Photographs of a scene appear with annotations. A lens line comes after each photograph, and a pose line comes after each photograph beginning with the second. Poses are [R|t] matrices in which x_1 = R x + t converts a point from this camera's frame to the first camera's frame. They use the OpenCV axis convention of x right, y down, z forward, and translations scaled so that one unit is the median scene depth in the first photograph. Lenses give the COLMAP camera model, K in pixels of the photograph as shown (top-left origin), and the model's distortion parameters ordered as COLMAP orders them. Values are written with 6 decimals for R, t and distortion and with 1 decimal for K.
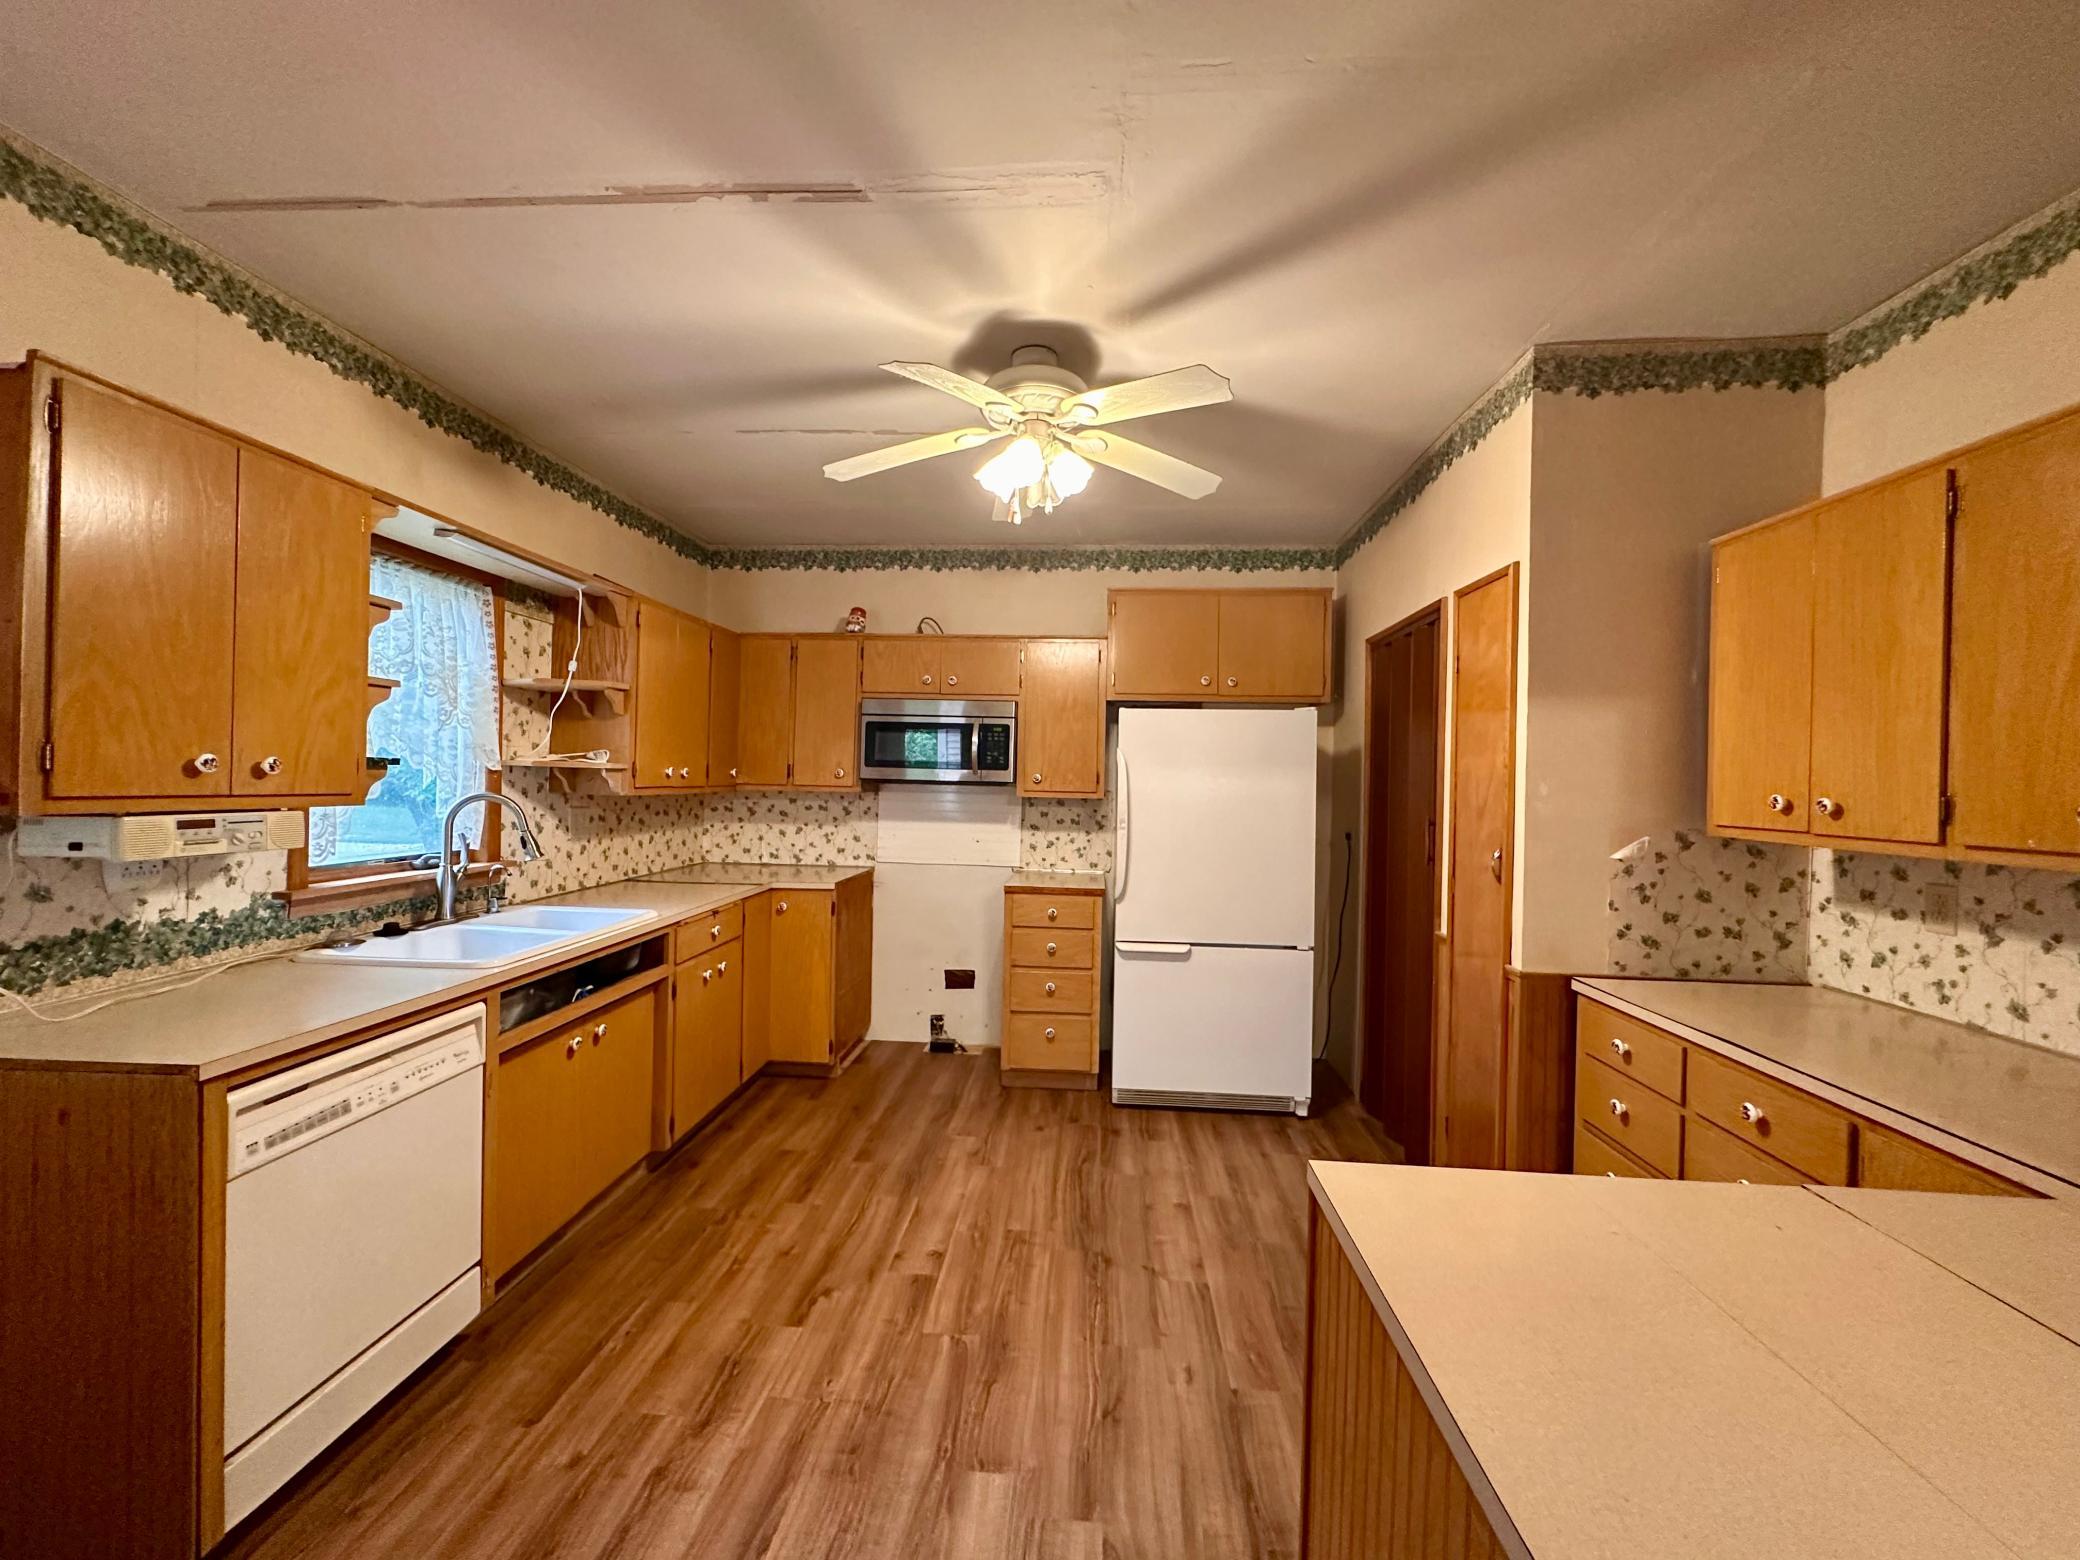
lens RADIAL K [[829.3, 0, 1040.0], [0, 829.3, 780.0], [0, 0, 1]] dist [-0.000627, -0.000011]
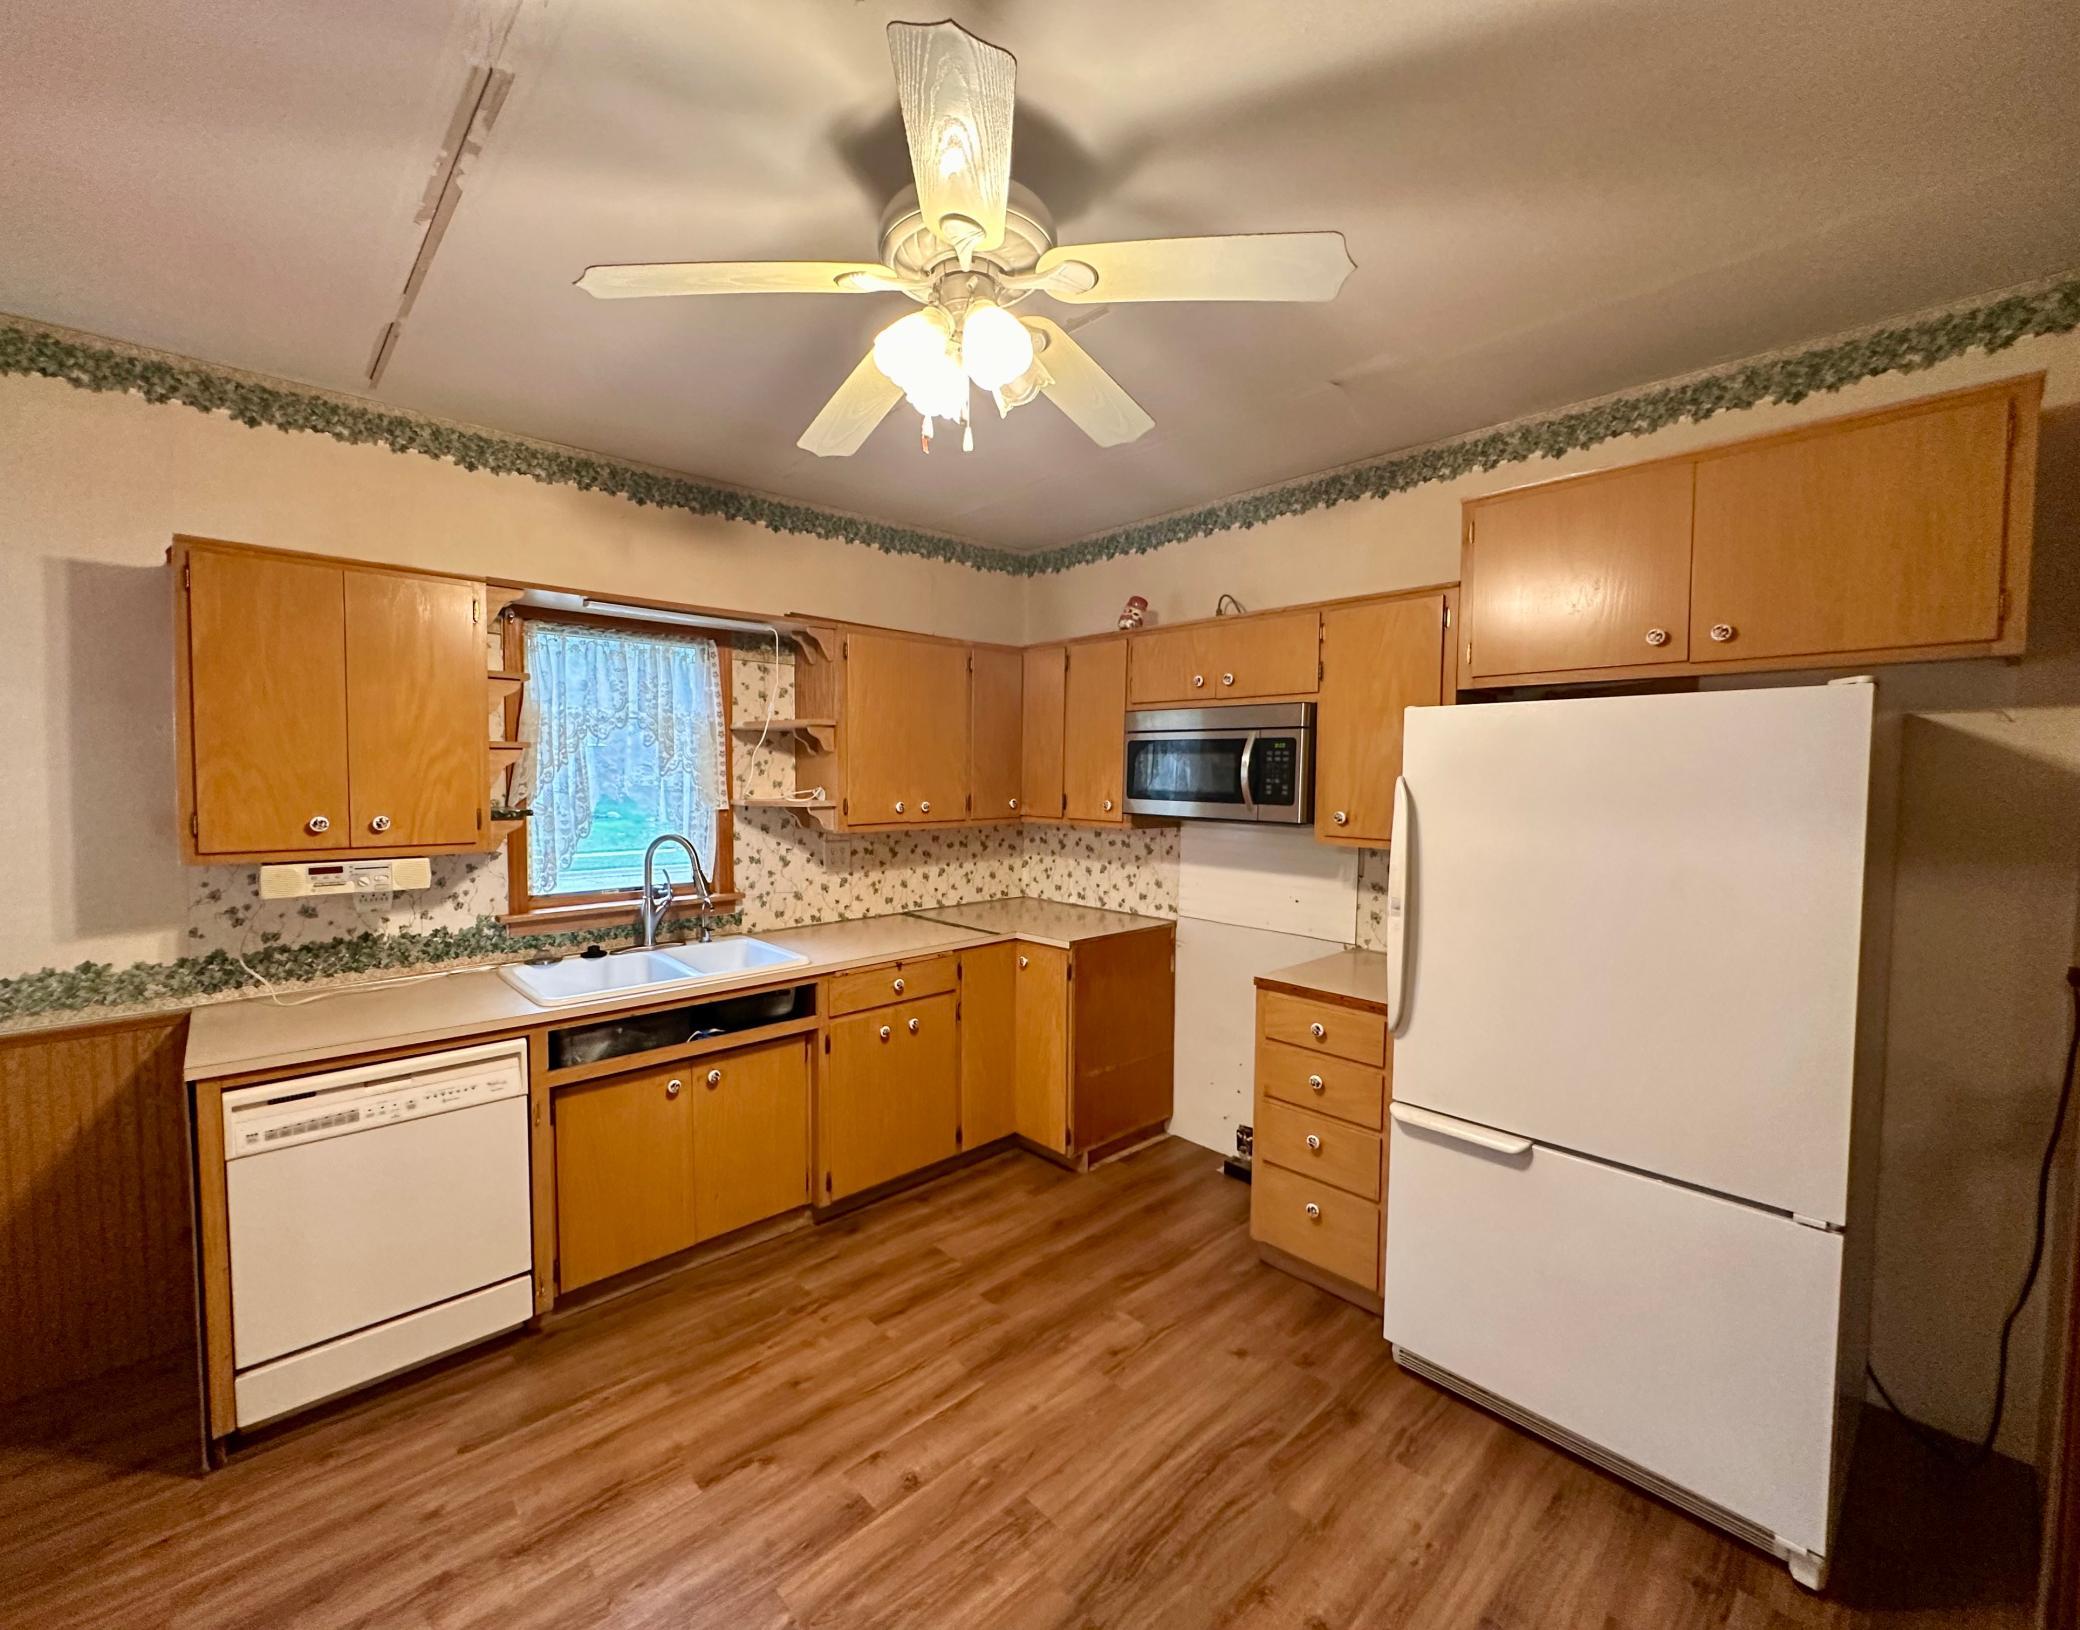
lens RADIAL K [[868.1, 0, 989.9], [0, 868.1, 815.8], [0, 0, 1]] dist [-0.000970, 0.000031]
pose [[0.714461, 0.020688, -0.699370, 0.380947], [0.007229, 0.999291, 0.036944, -0.042415], [0.699638, -0.031451, 0.713805, 0.430447]]
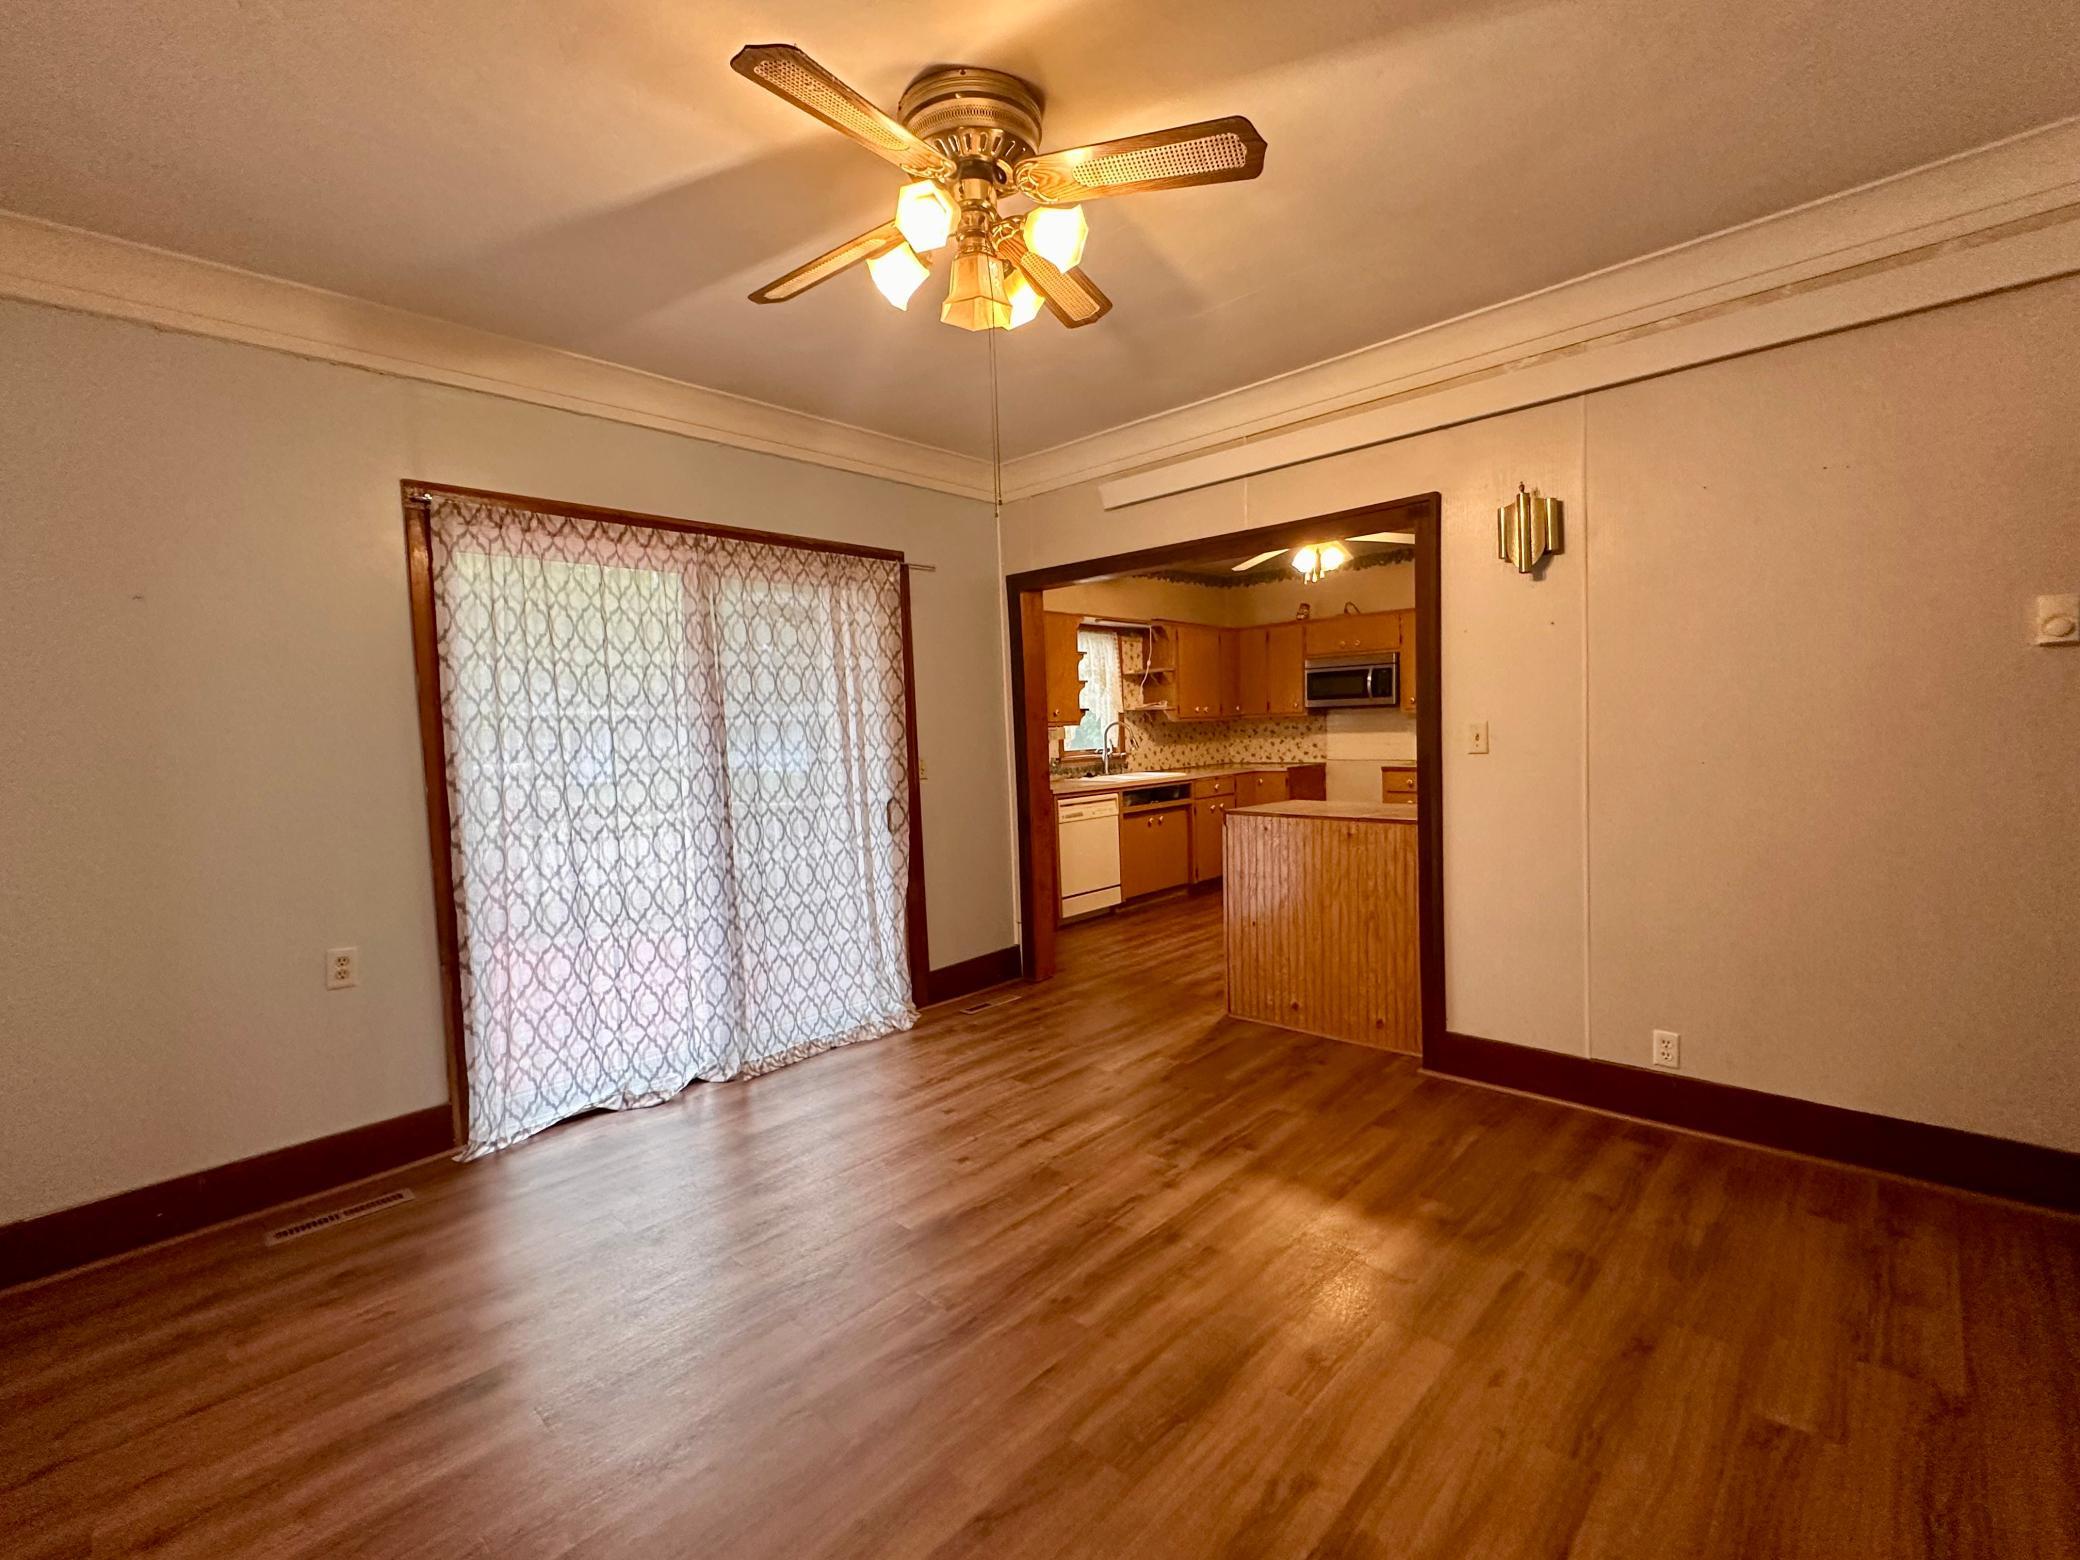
lens RADIAL K [[905.7, 0, 1040.0], [0, 905.7, 780.0], [0, 0, 1]] dist [0.000980, 0.000378]
pose [[0.761995, -0.009061, -0.647520, 0.771417], [0.049061, 0.997836, 0.043770, 0.052558], [0.645722, -0.065121, 0.760790, -1.036443]]
